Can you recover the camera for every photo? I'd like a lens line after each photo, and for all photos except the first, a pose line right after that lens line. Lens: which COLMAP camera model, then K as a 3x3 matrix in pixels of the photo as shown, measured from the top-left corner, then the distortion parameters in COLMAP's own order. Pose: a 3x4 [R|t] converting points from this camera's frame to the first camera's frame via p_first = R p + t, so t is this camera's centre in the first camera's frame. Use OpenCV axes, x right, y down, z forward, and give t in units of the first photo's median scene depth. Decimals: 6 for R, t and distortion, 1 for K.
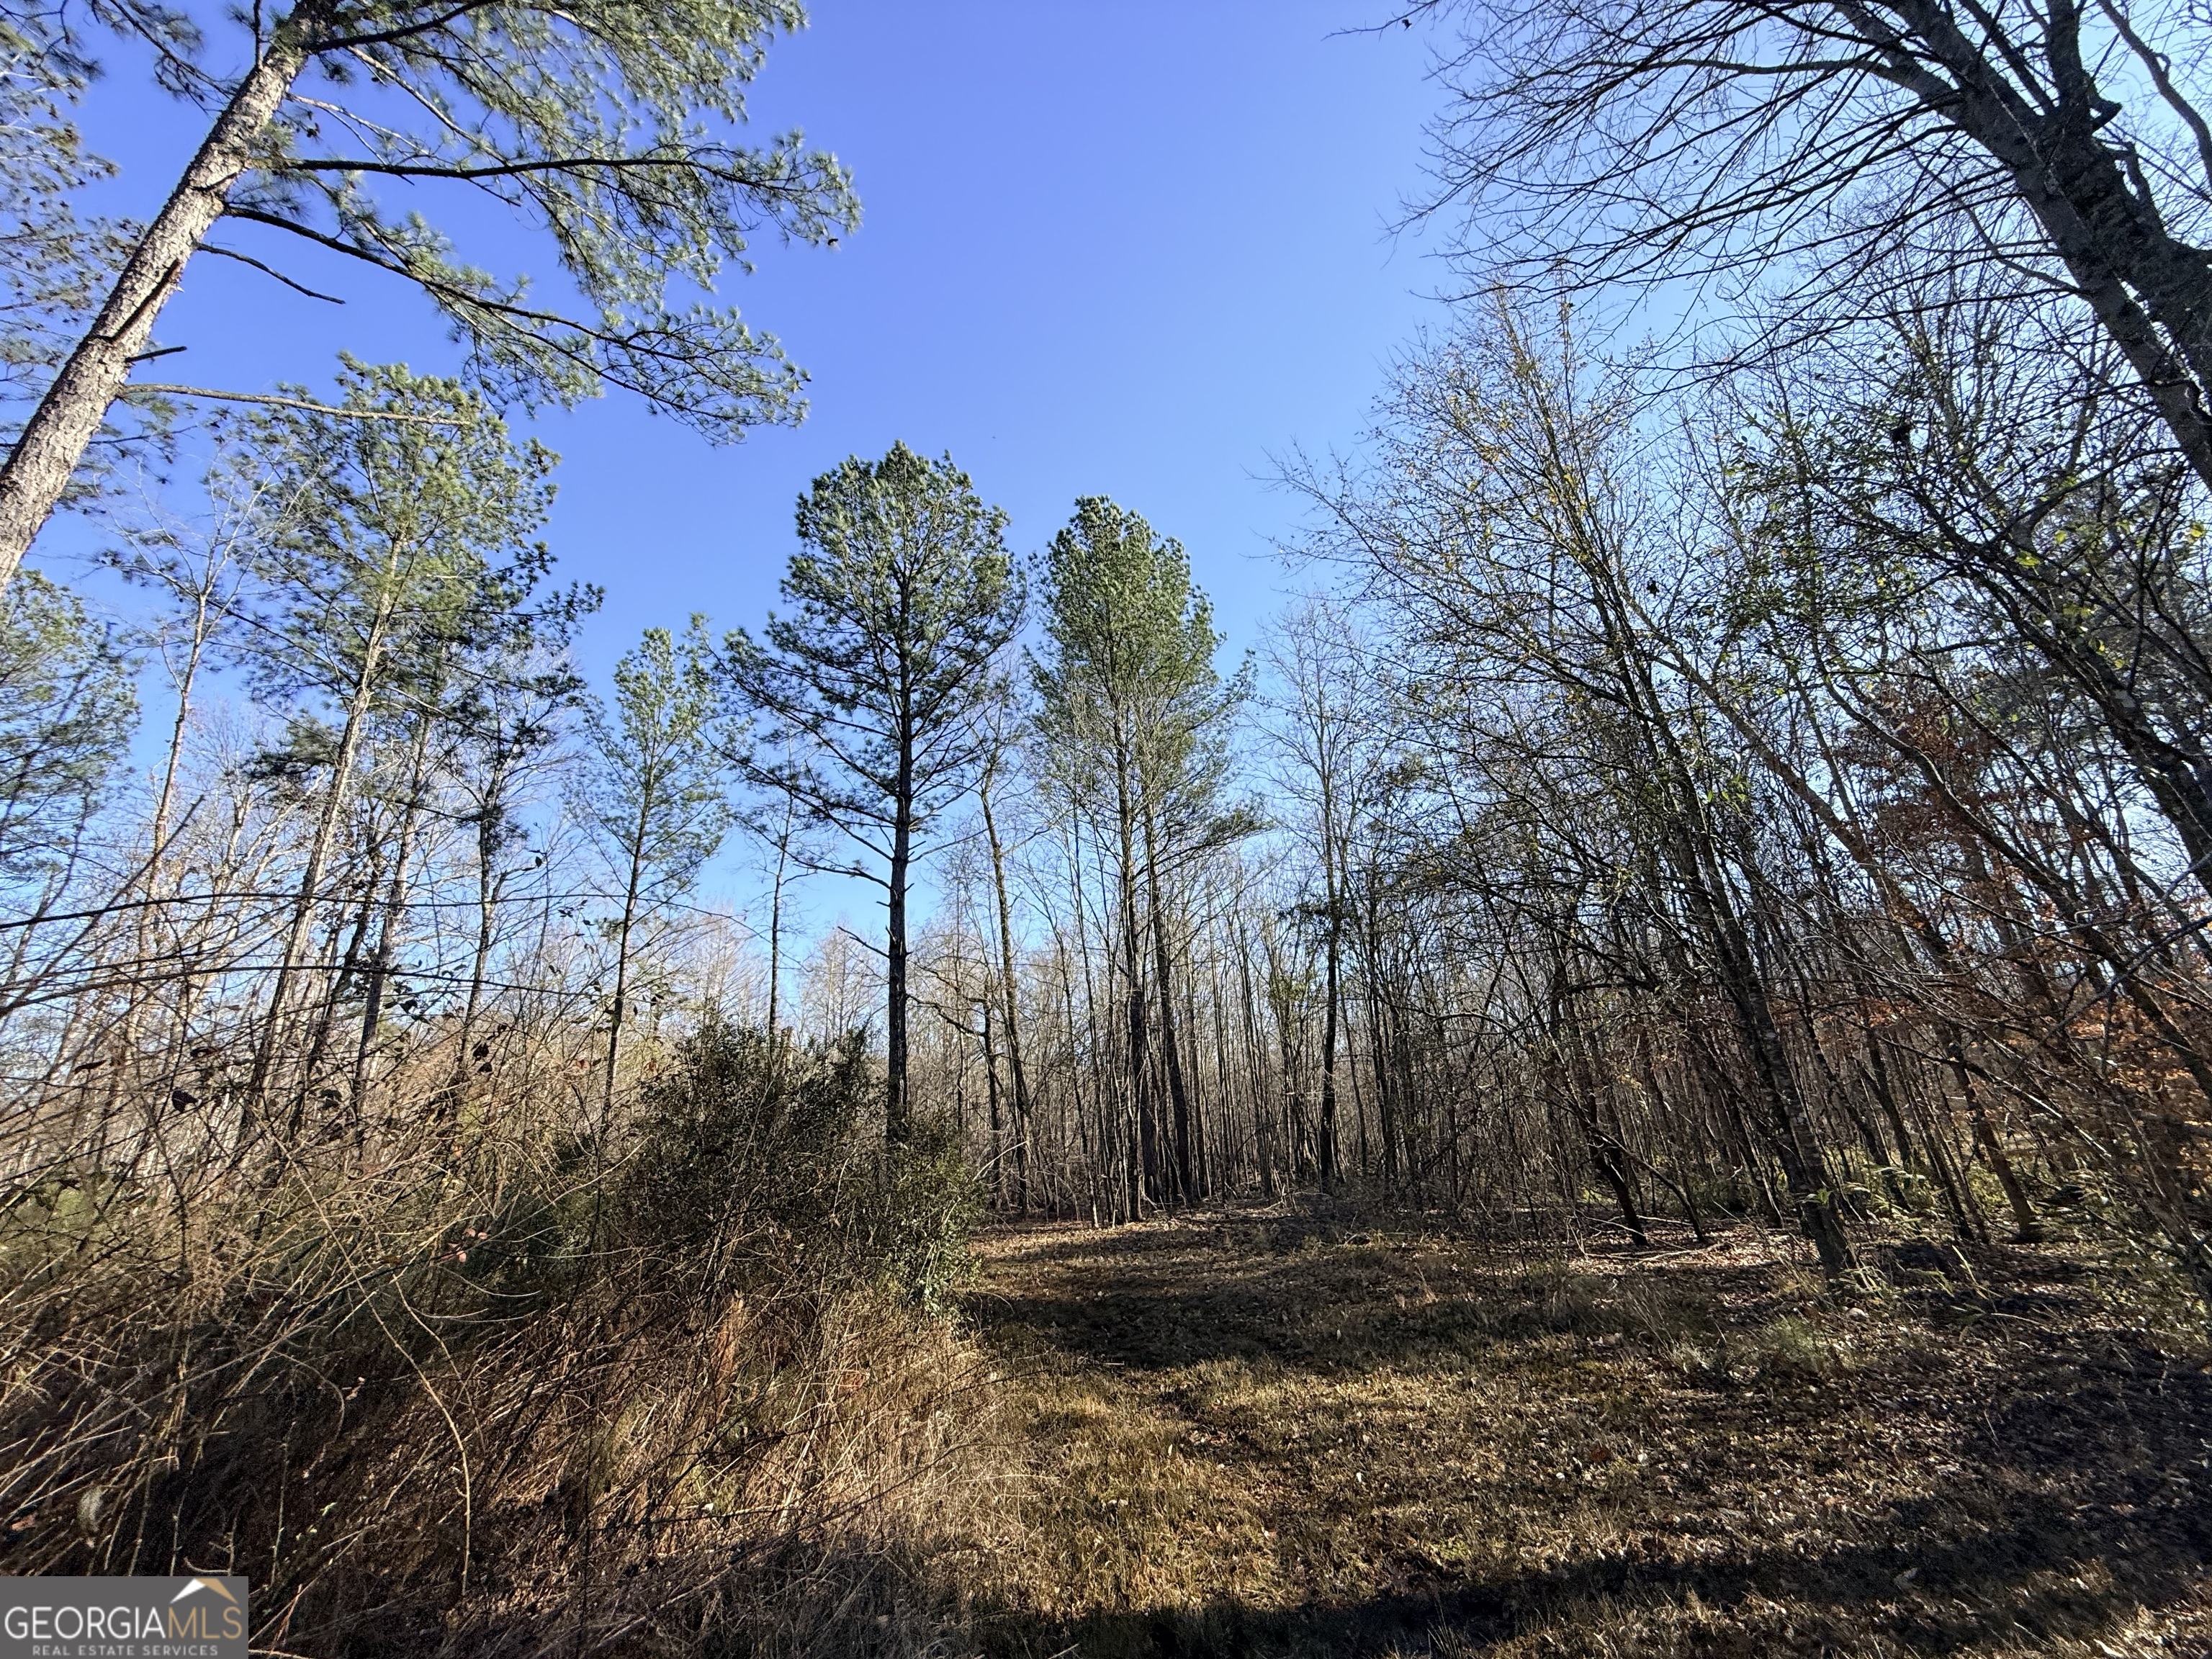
lens RADIAL K [[862.9, 0, 1109.9], [0, 862.9, 838.5], [0, 0, 1]] dist [-0.003375, 0.000471]
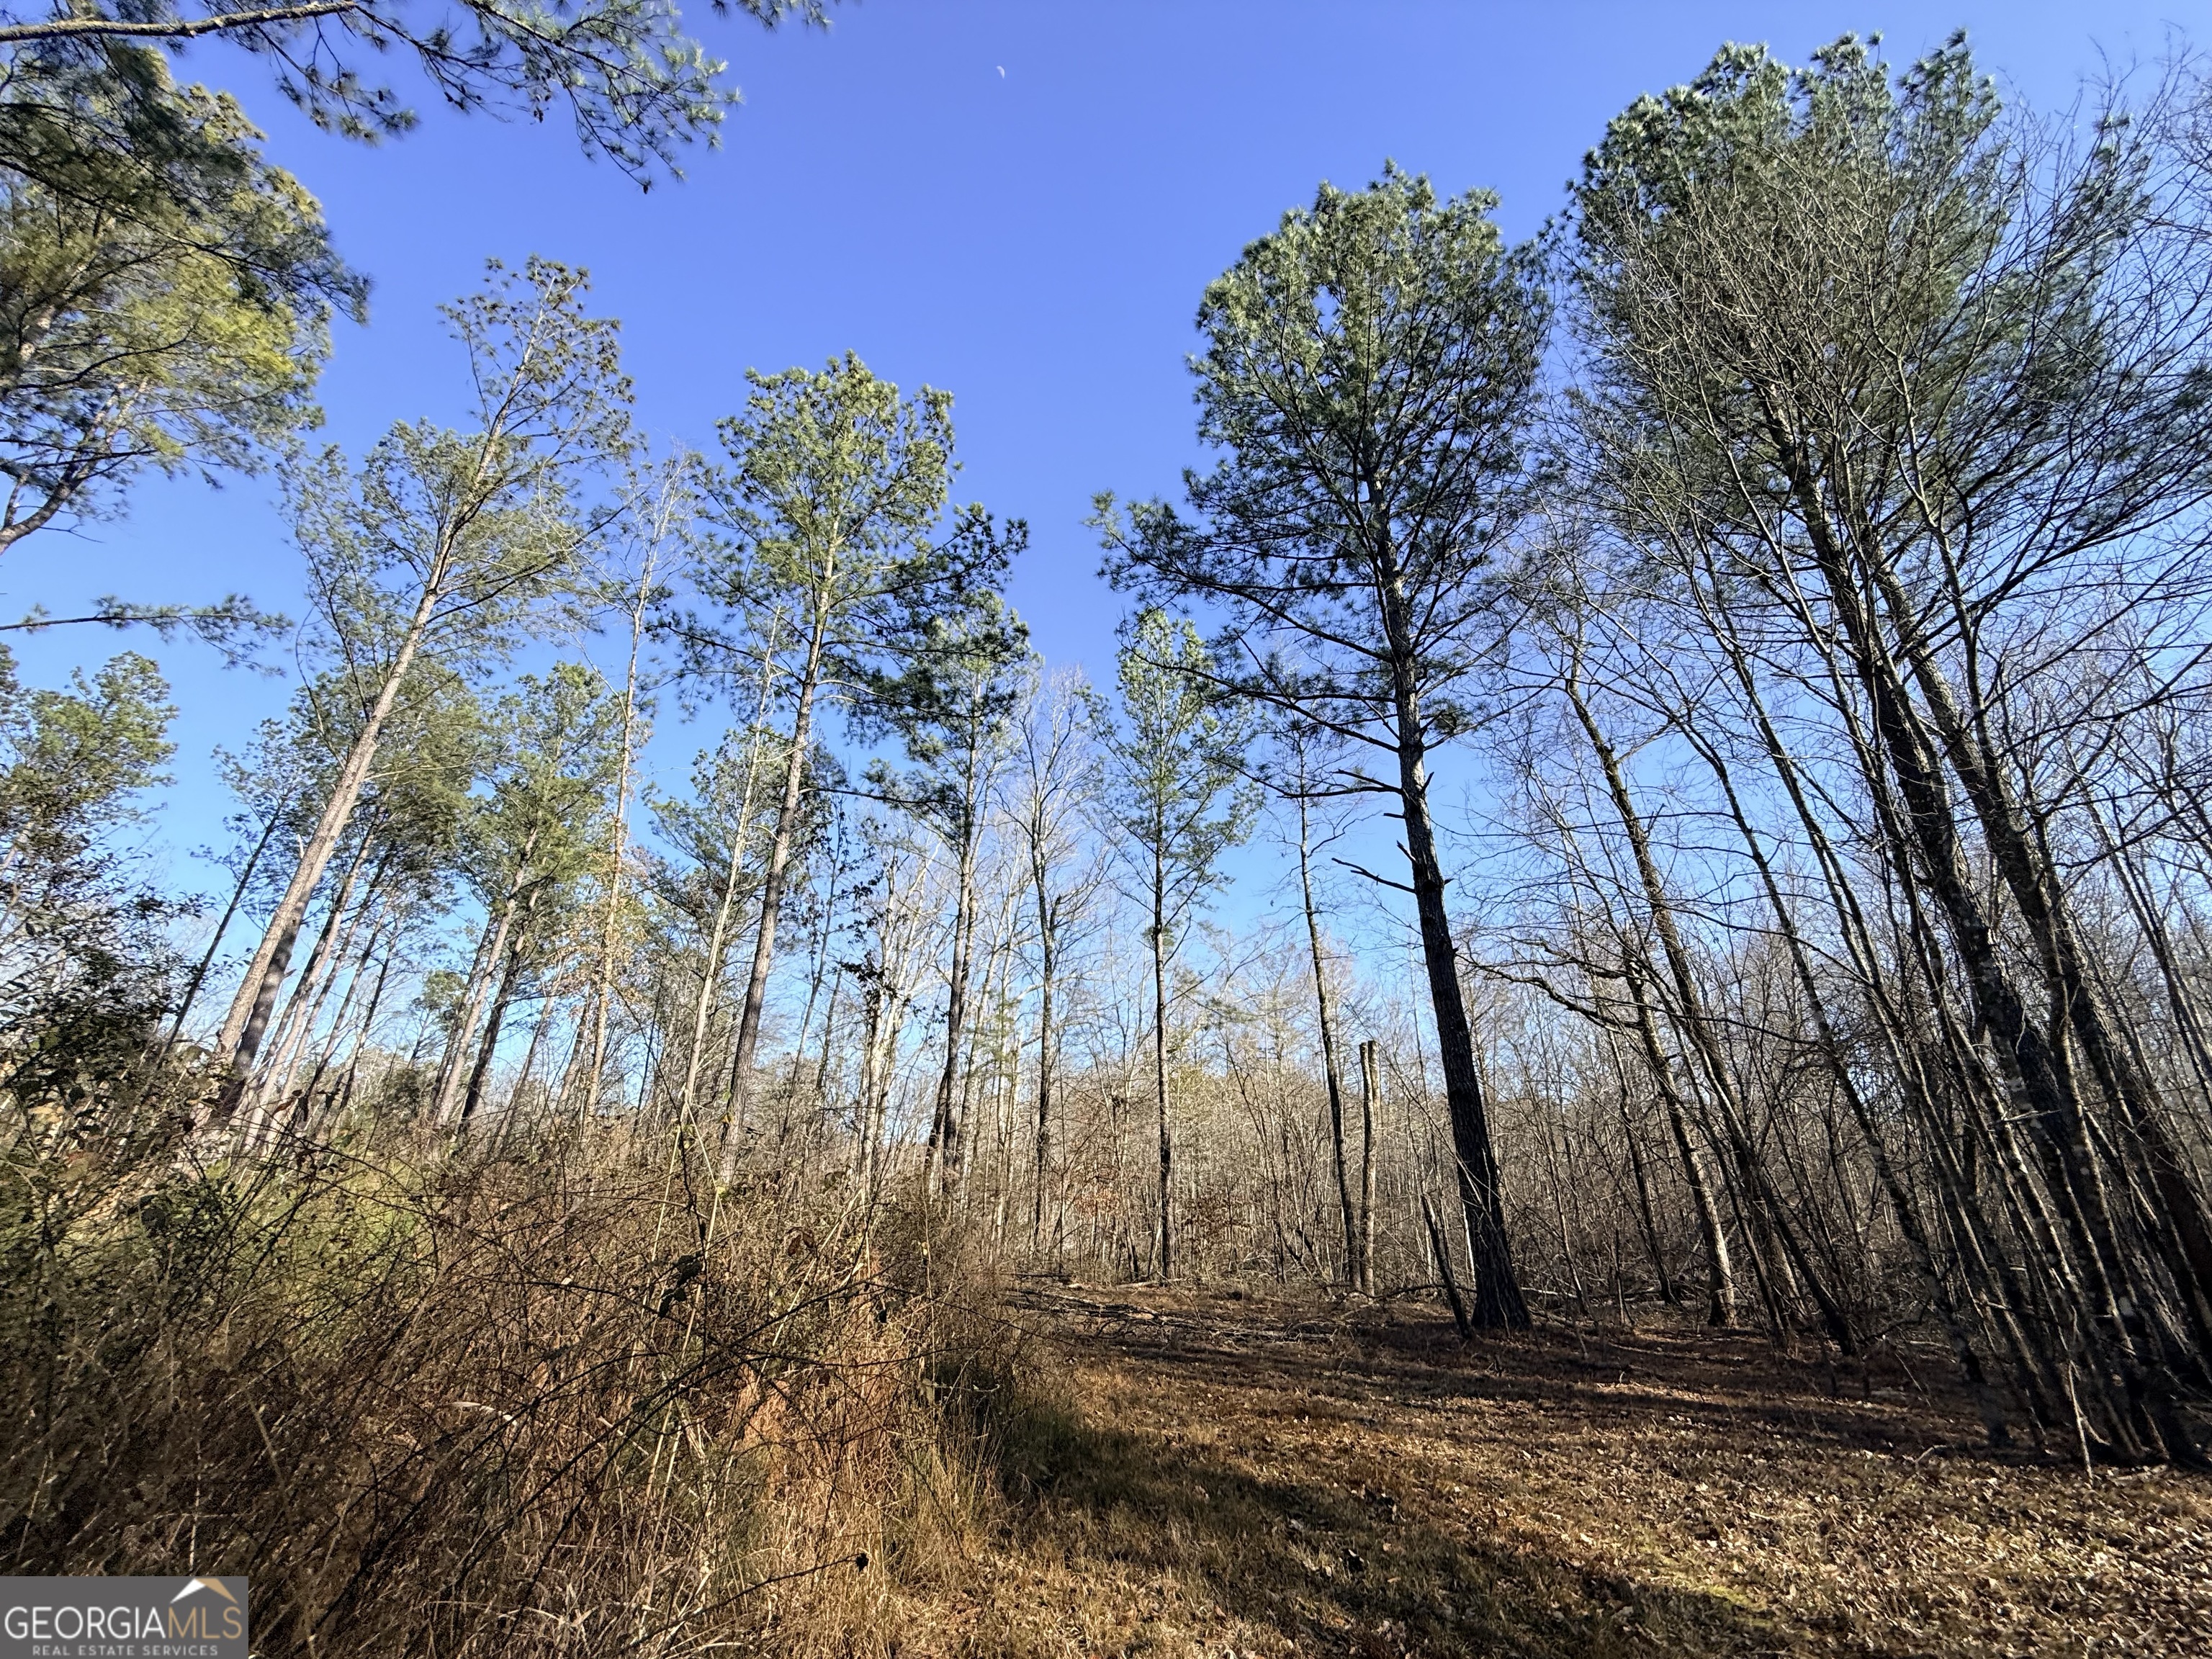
lens RADIAL K [[862.9, 0, 1096.9], [0, 862.9, 839.5], [0, 0, 1]] dist [-0.003375, 0.000471]
pose [[0.742162, -0.190272, -0.642644, -0.016123], [0.155953, 0.981563, -0.110513, 0.127299], [0.651823, -0.018204, 0.758152, 0.355328]]
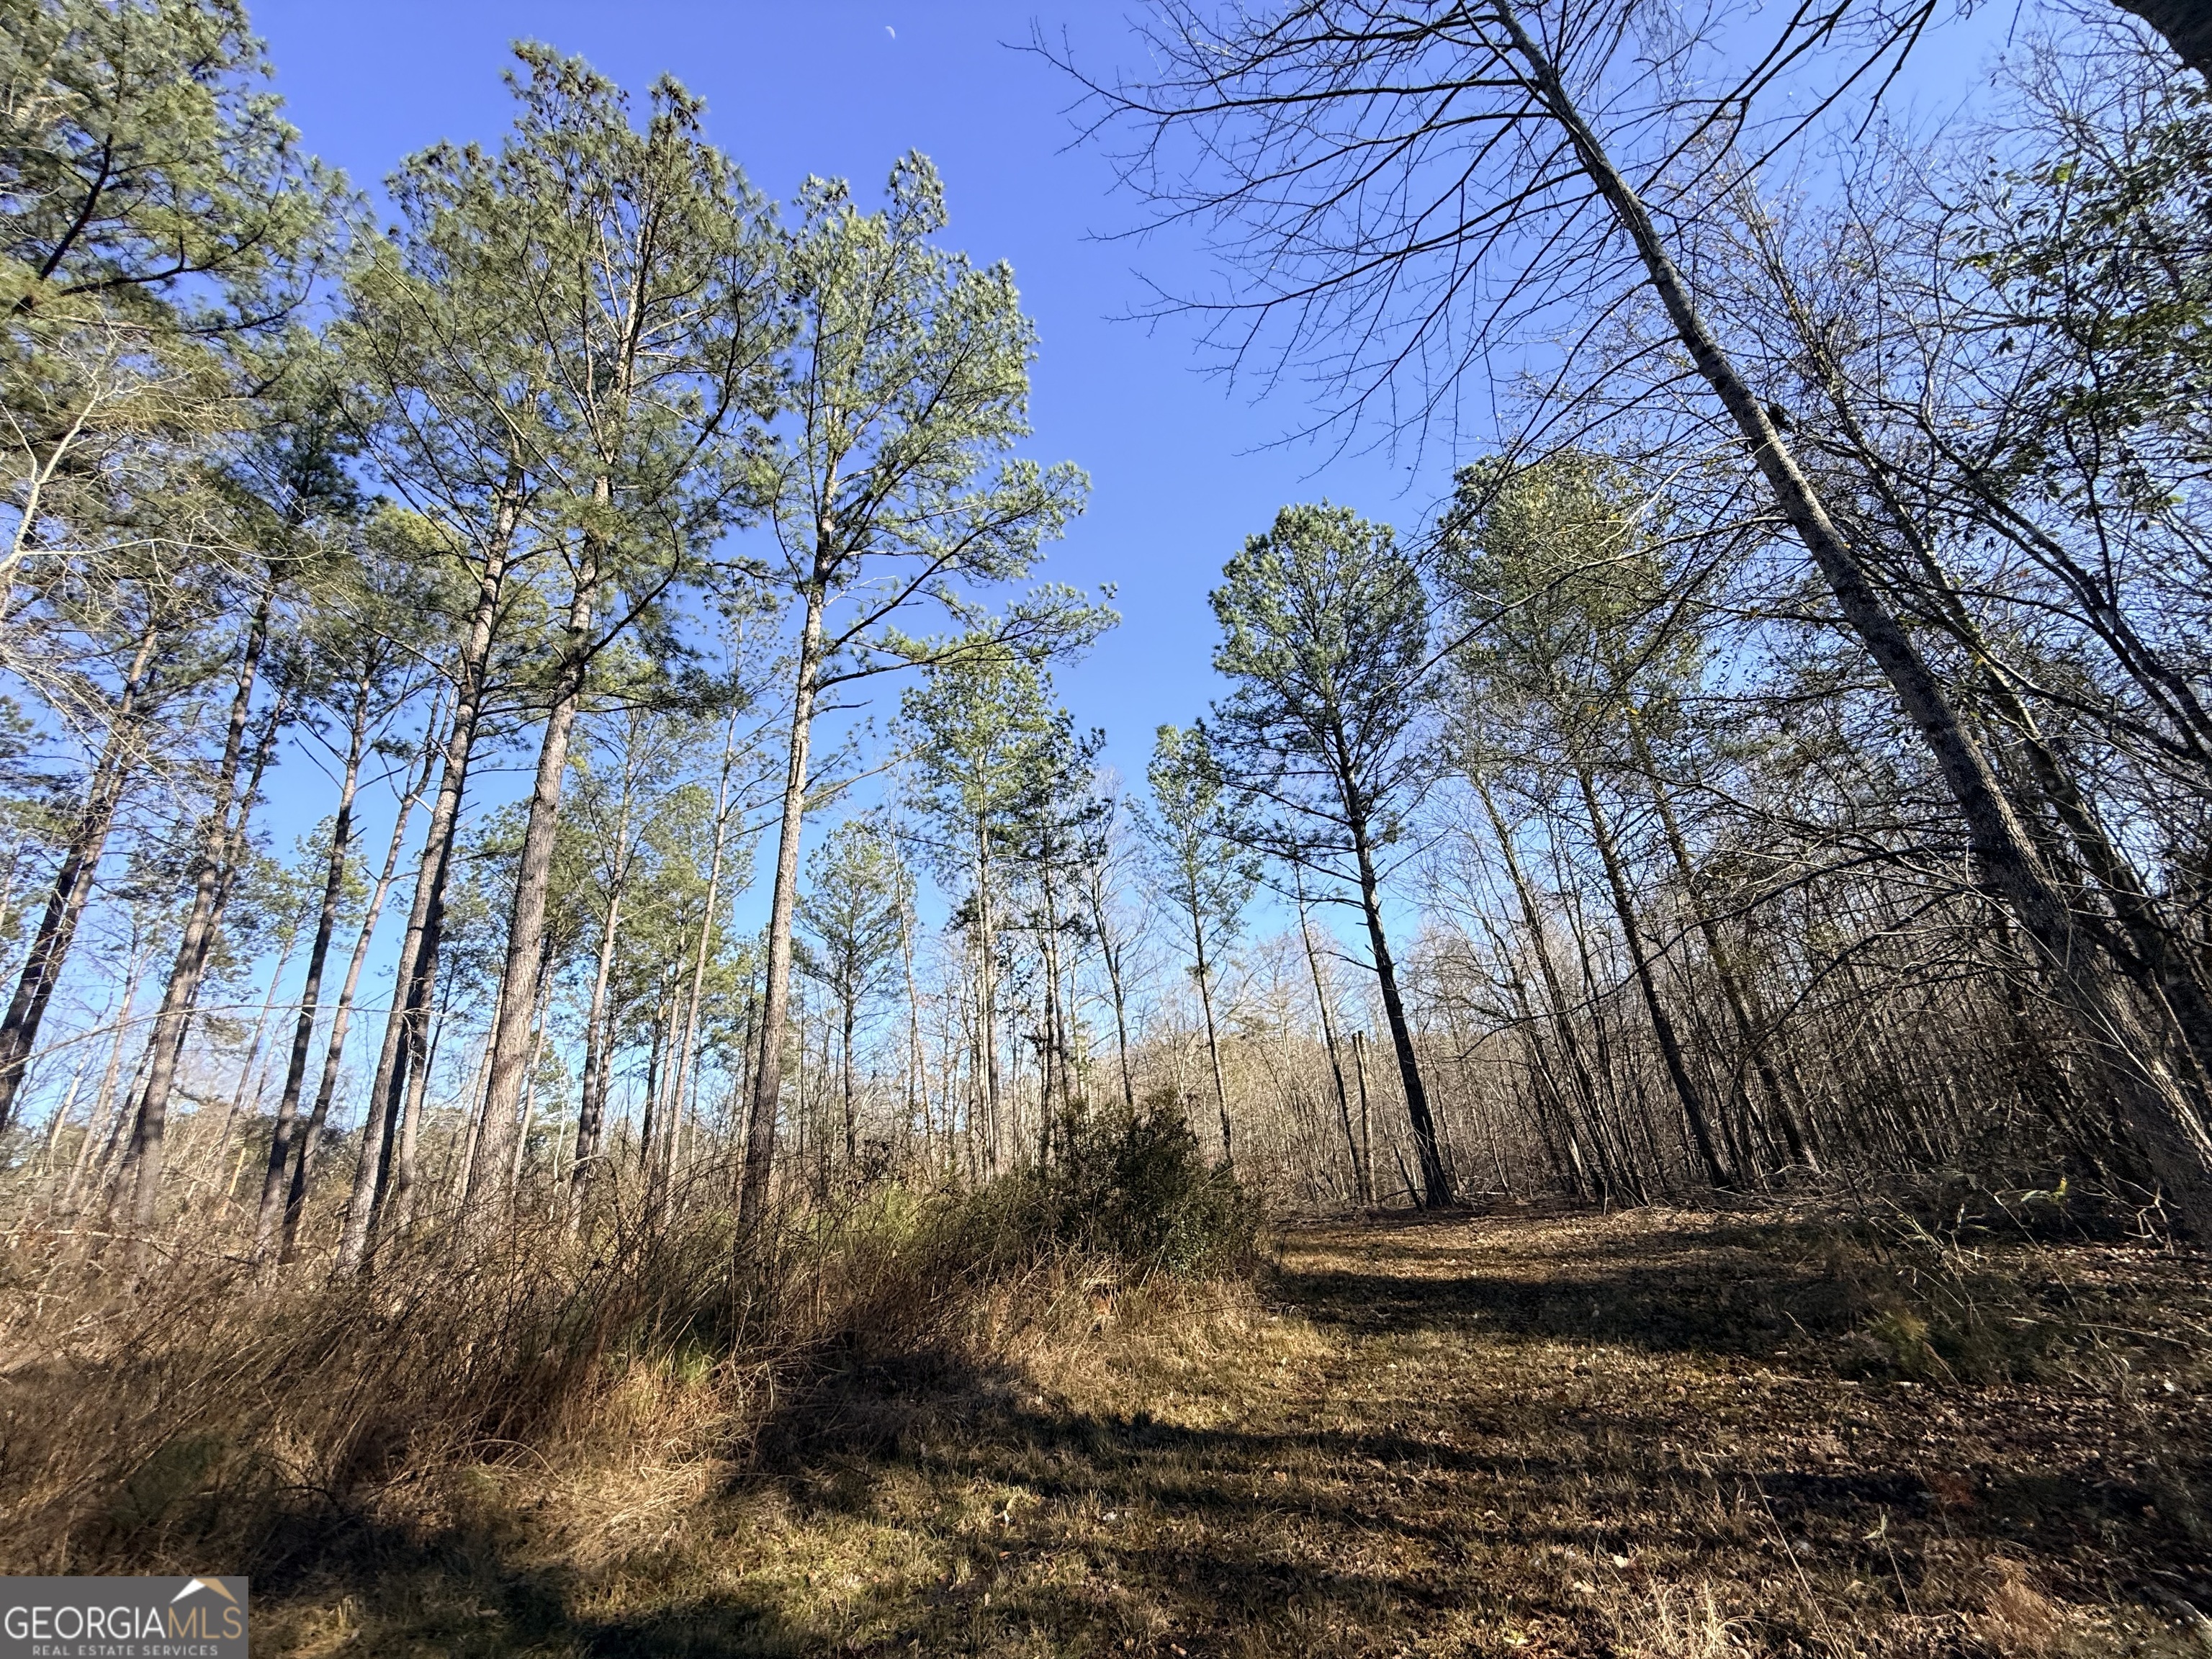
lens RADIAL K [[862.9, 0, 1107.4], [0, 862.9, 841.4], [0, 0, 1]] dist [-0.003375, 0.000471]
pose [[0.746002, -0.244668, -0.619370, 0.199998], [0.258578, 0.963511, -0.069169, -0.033873], [0.613693, -0.108555, 0.782047, -0.053409]]
